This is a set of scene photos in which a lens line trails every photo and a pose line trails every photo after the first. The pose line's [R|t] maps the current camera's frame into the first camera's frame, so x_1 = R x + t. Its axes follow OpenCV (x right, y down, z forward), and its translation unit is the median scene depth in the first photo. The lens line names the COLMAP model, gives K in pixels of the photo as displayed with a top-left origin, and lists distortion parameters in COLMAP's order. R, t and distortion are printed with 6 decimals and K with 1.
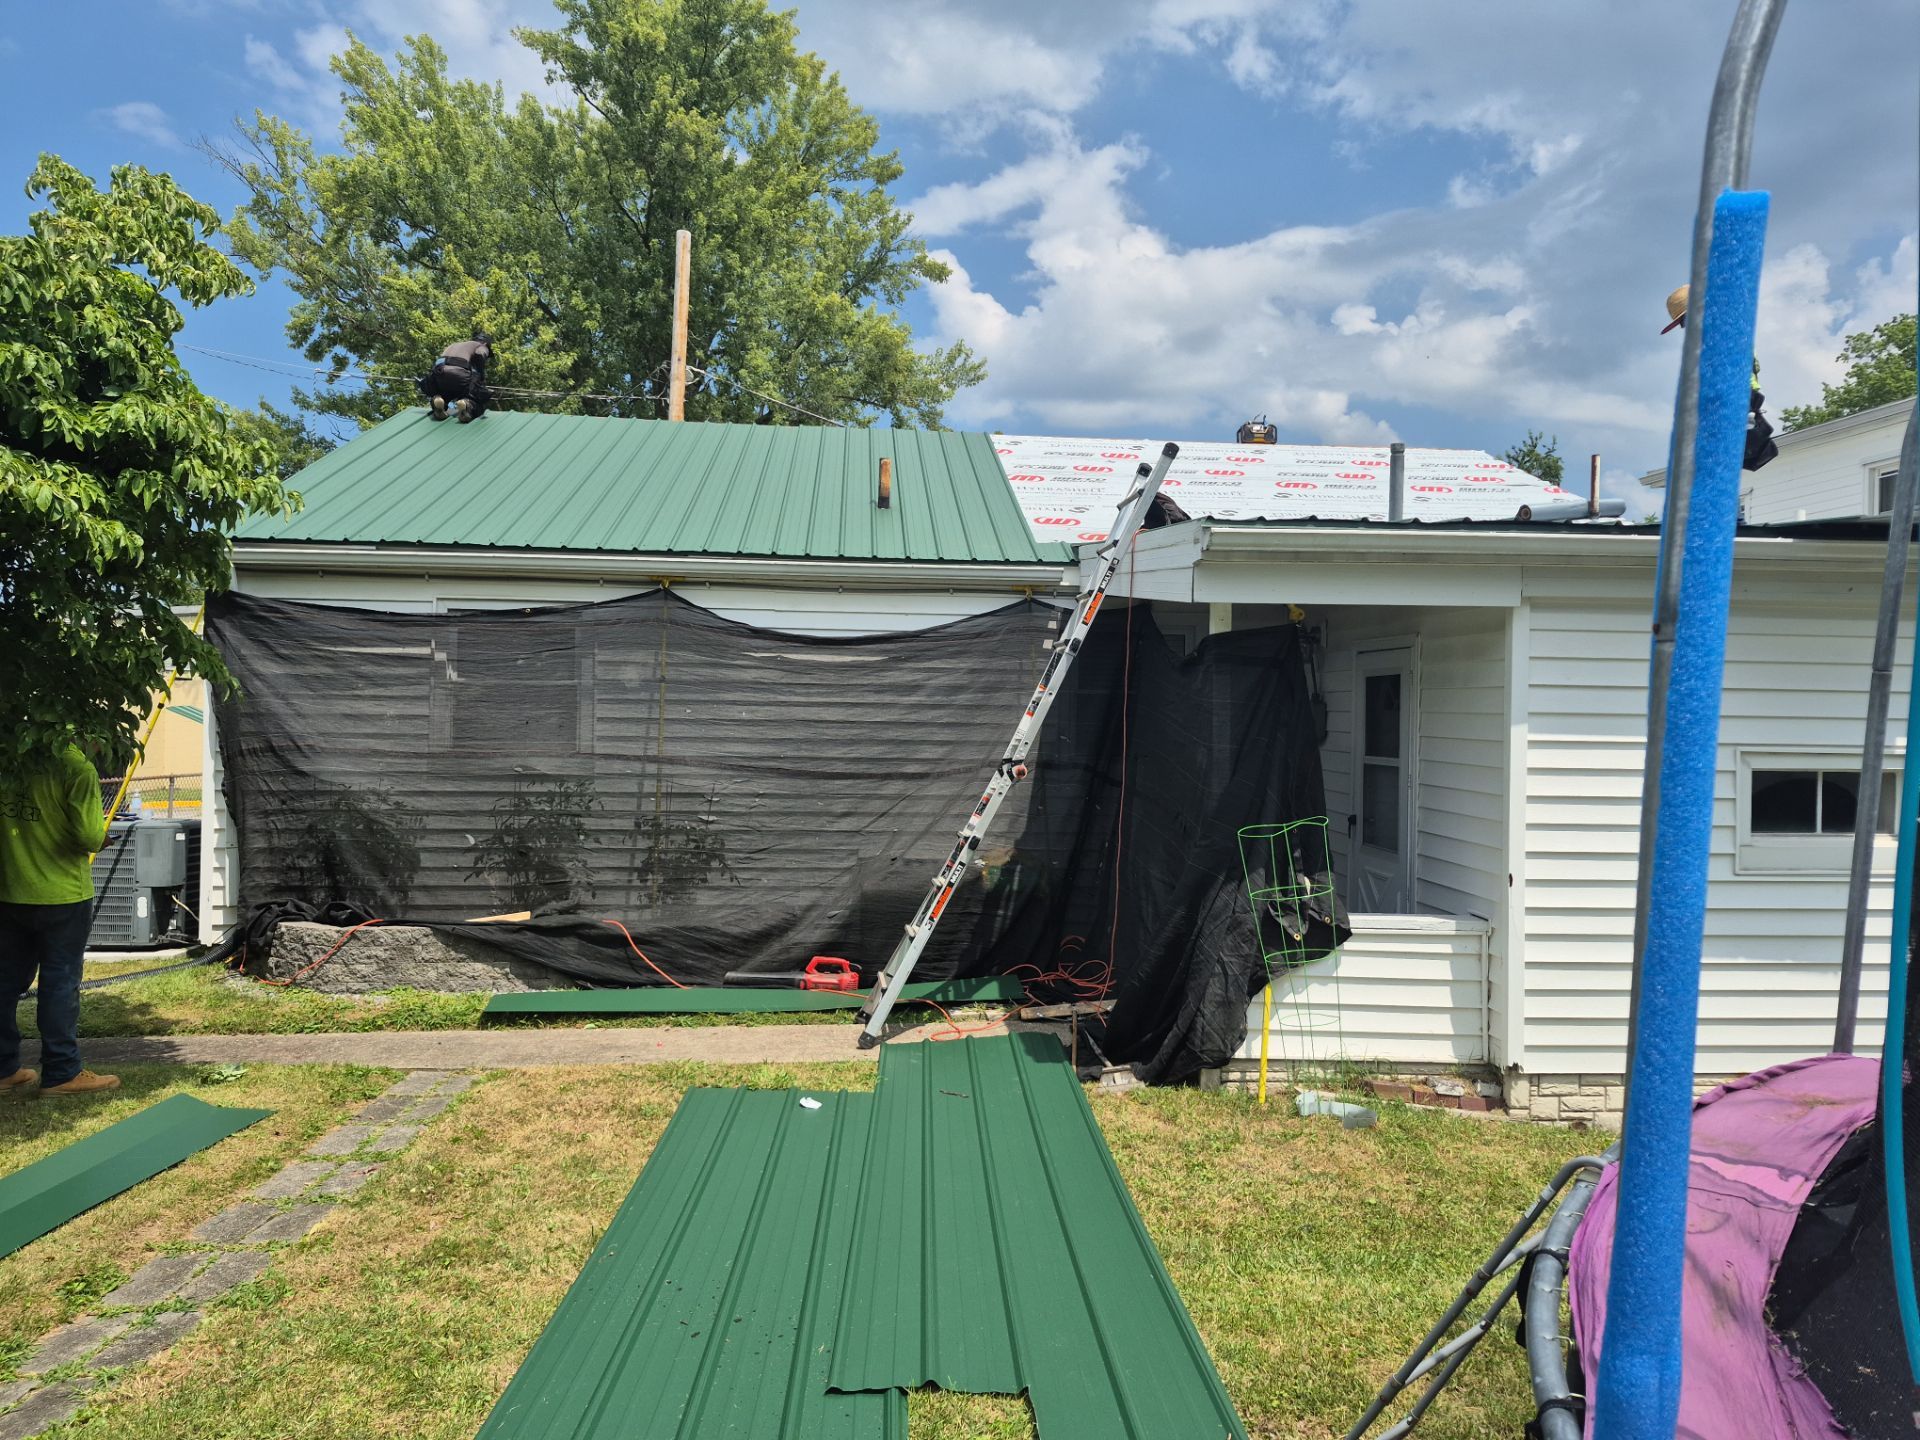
lens RADIAL K [[1390.8, 0, 1001.5], [0, 1390.8, 714.3], [0, 0, 1]] dist [0.113305, -0.172716]
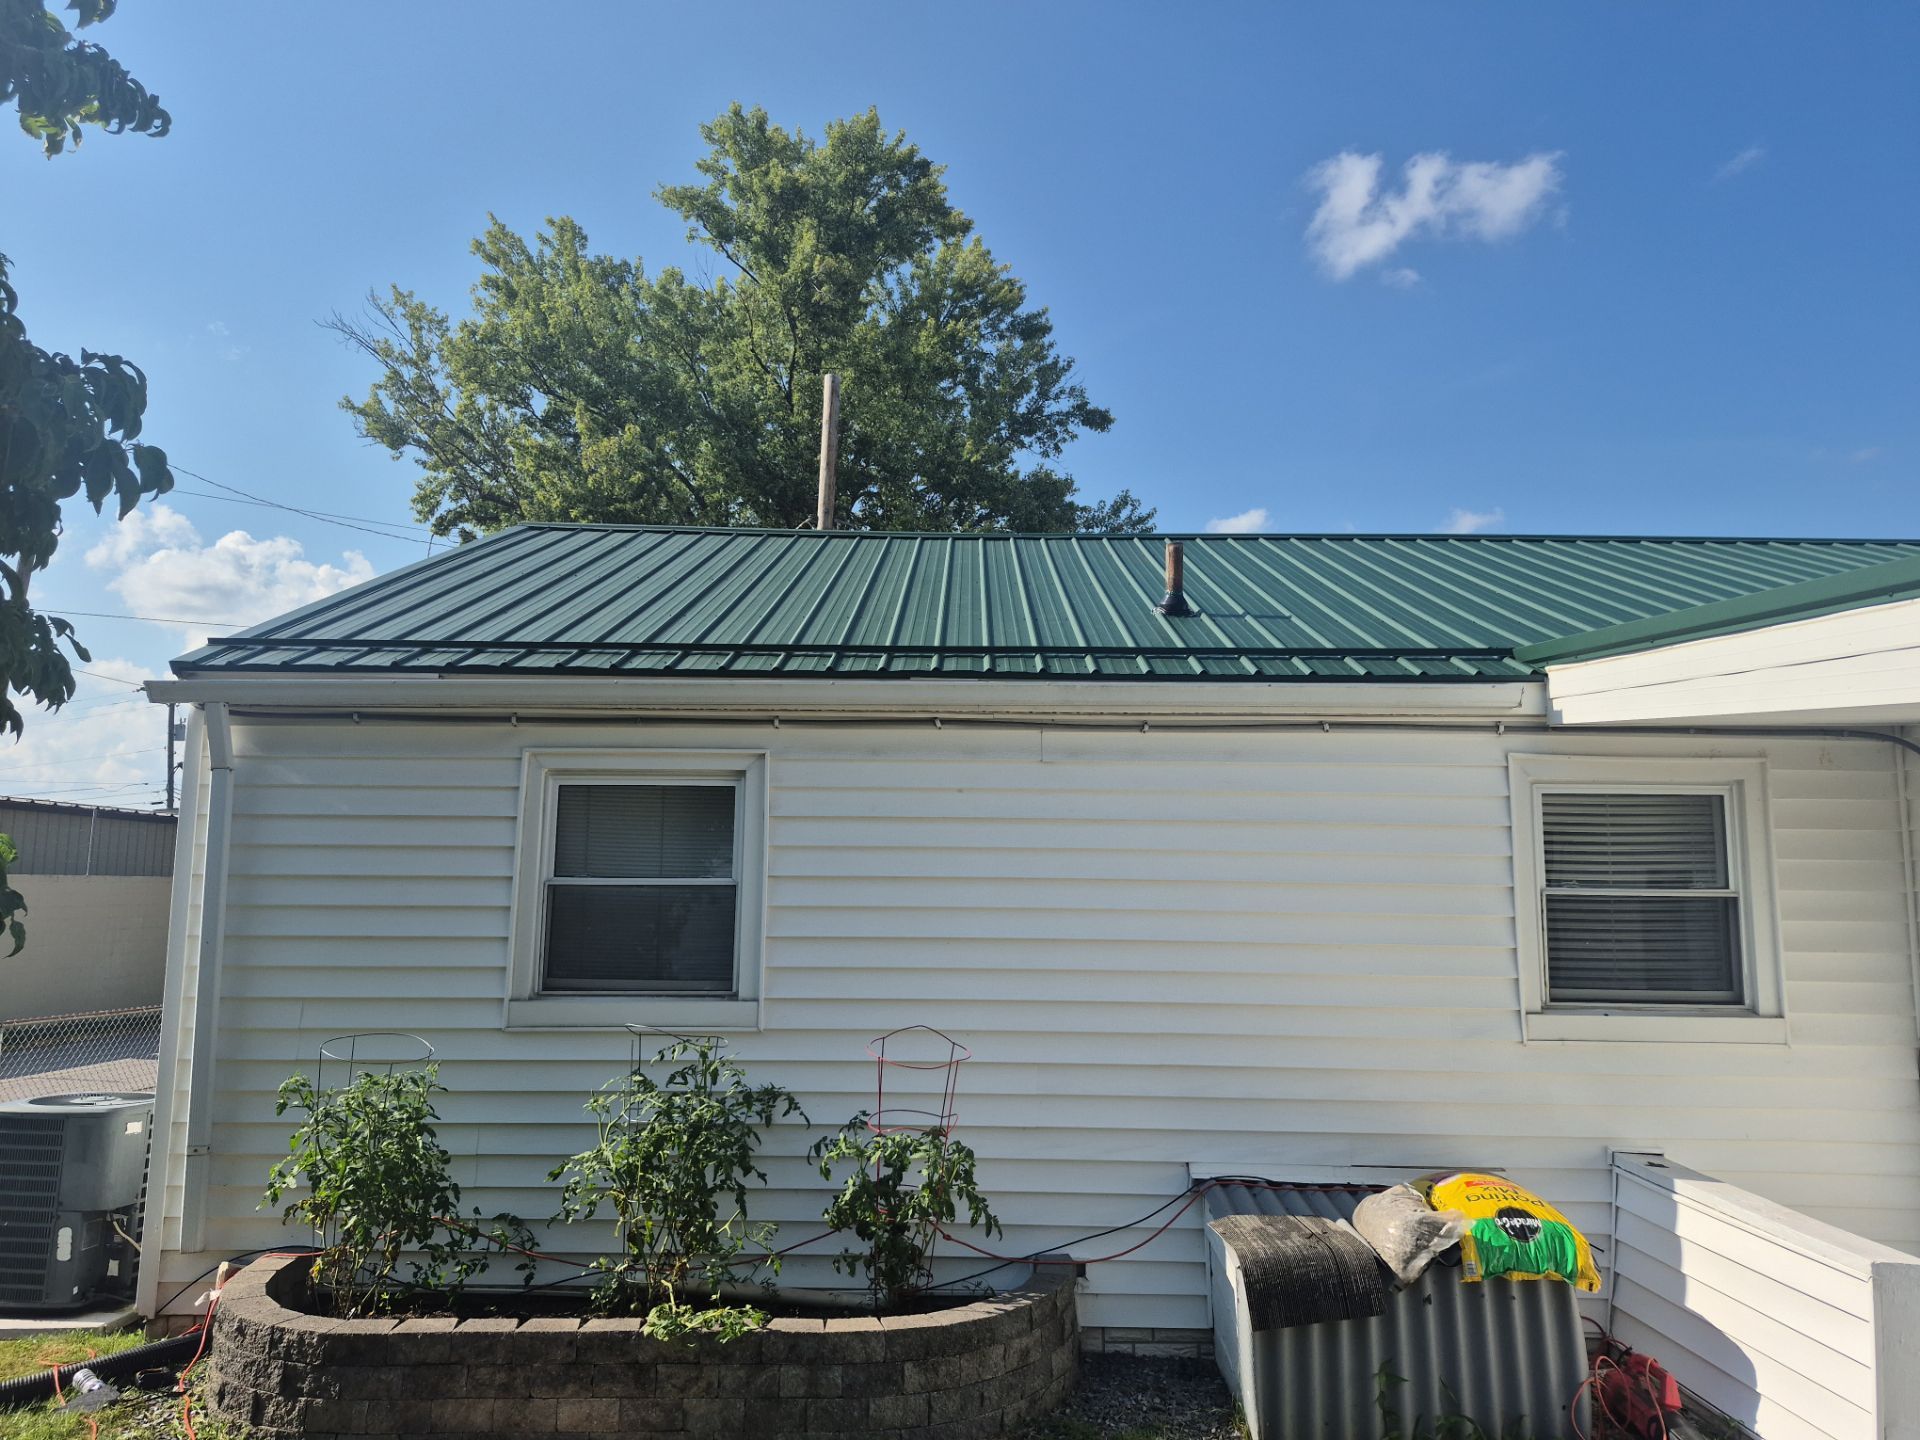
lens RADIAL K [[1319.6, 0, 960.0], [0, 1319.6, 720.0], [0, 0, 1]] dist [0.052012, -0.056195]
pose [[0.995645, -0.017814, -0.091504, -0.145375], [0.005222, 0.990688, -0.136050, -0.014088], [0.093076, 0.134980, 0.986467, 0.411343]]
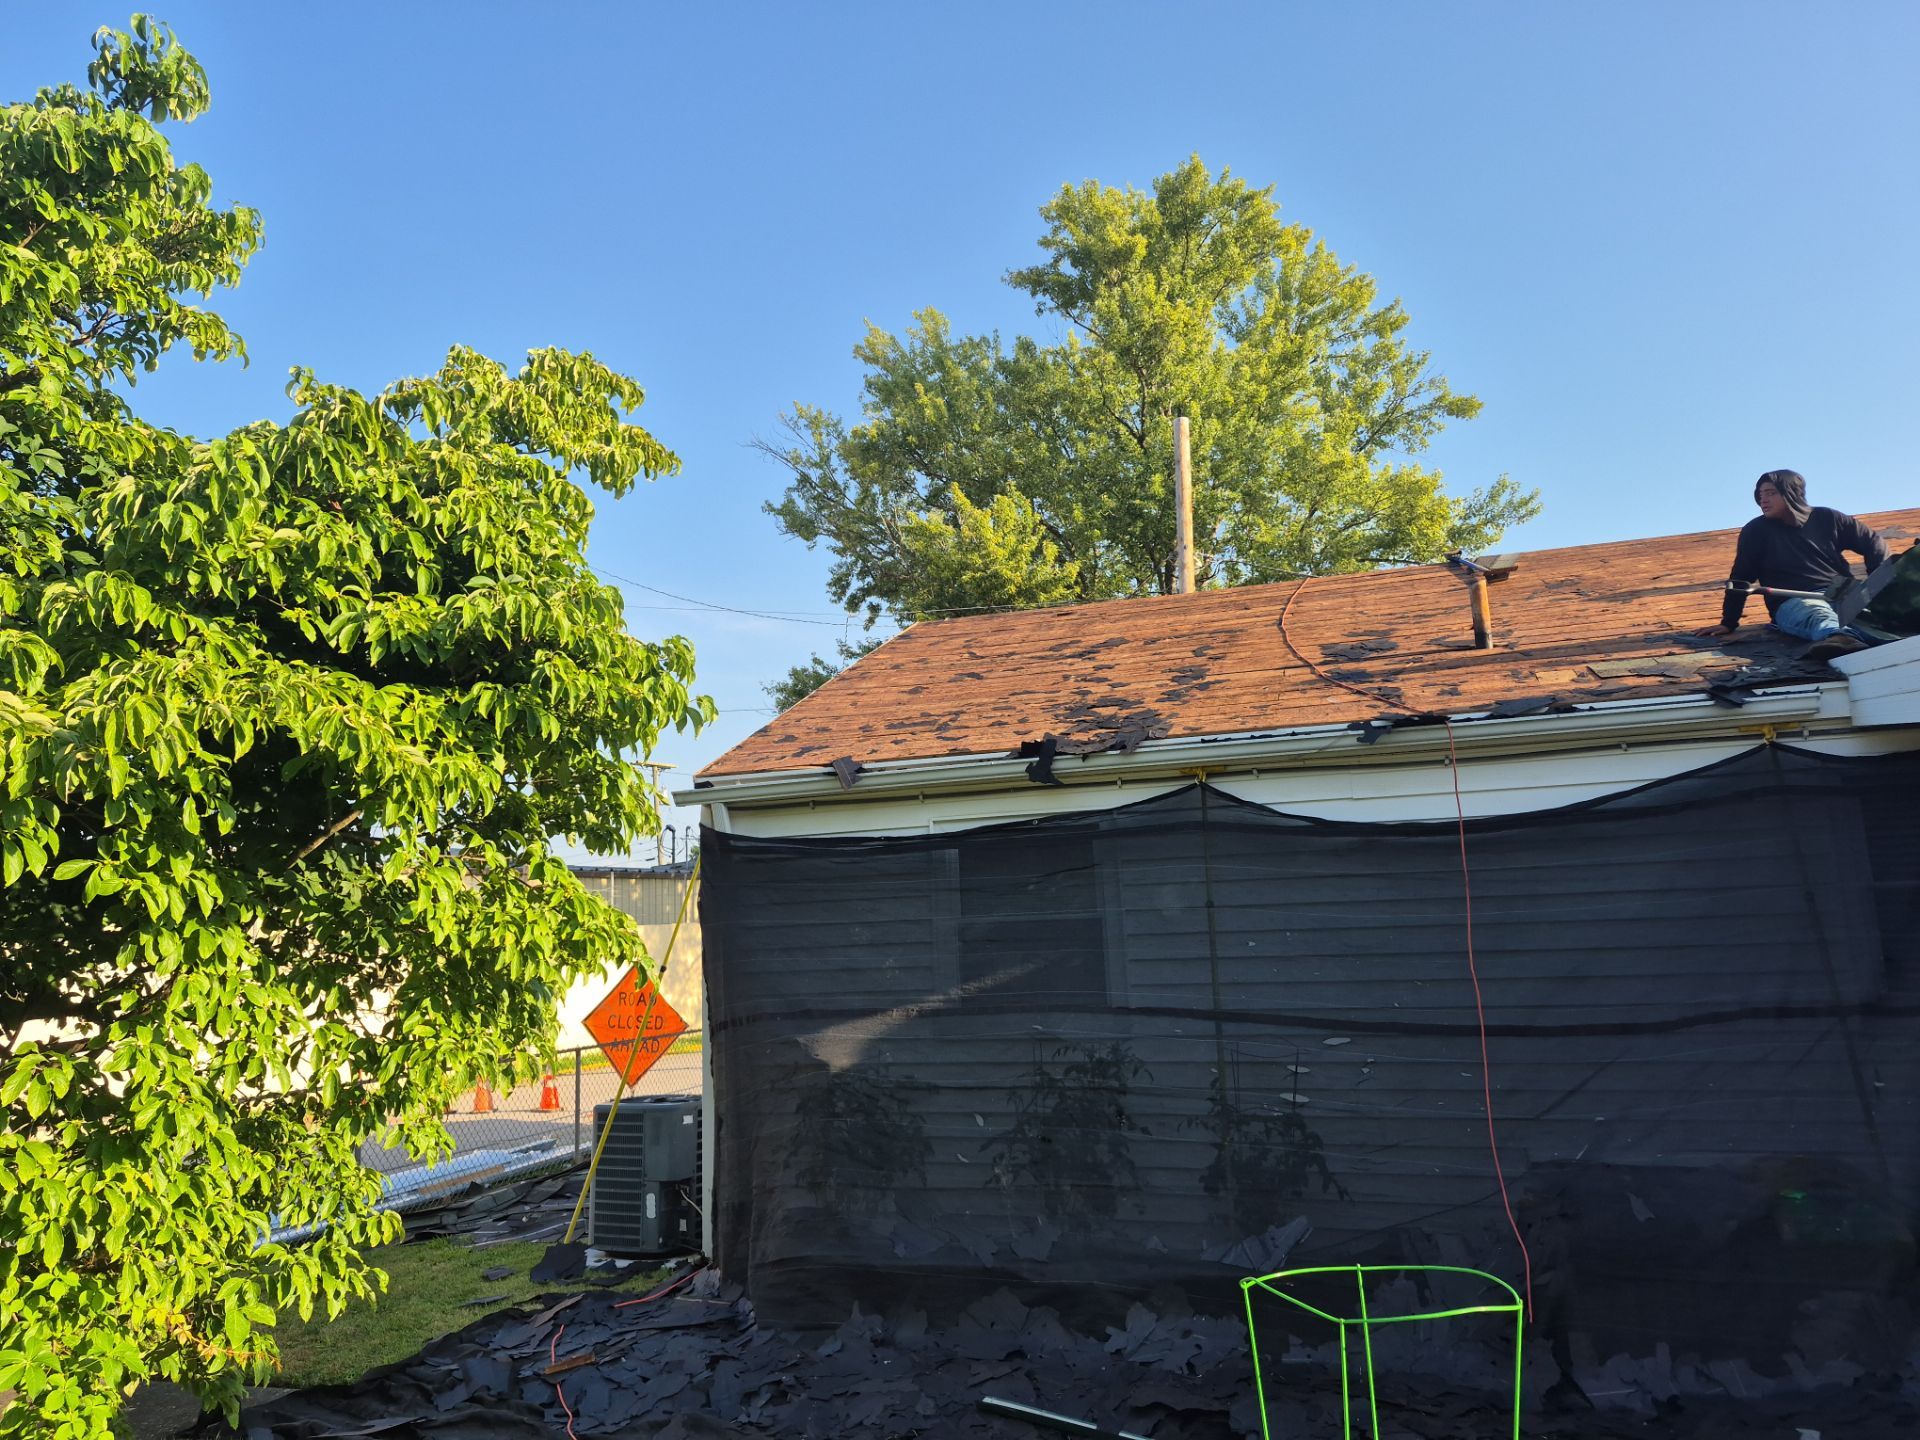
lens RADIAL K [[1337.6, 0, 927.9], [0, 1337.6, 689.3], [0, 0, 1]] dist [0.127024, -0.164627]
pose [[0.907357, -0.125350, -0.401236, -0.073777], [0.057523, 0.982551, -0.176875, -0.018901], [0.416406, 0.137409, 0.898735, 0.270615]]
